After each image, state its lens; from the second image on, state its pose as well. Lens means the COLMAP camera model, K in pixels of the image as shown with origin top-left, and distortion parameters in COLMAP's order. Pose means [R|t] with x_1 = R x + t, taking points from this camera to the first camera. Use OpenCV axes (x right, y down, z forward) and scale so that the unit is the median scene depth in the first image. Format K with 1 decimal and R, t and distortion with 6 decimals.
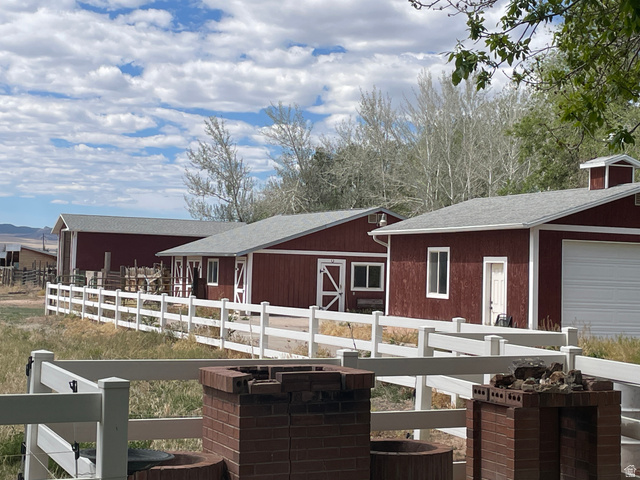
lens RADIAL K [[1146.4, 0, 320.0], [0, 1146.4, 240.0], [0, 0, 1]] dist [-0.032577, -0.013211]
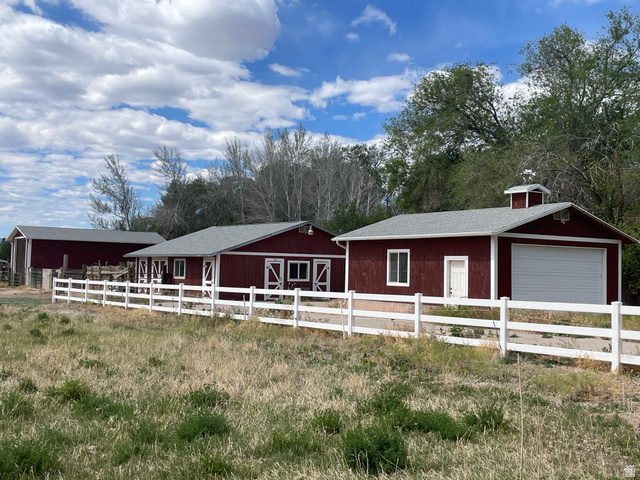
lens RADIAL K [[784.9, 0, 320.0], [0, 784.9, 240.0], [0, 0, 1]] dist [0.014763, 0.001047]
pose [[0.975071, 0.000524, 0.221895, -0.148855], [0.001139, 0.999972, -0.007366, 0.001412], [-0.221892, 0.007435, 0.975043, 0.068180]]
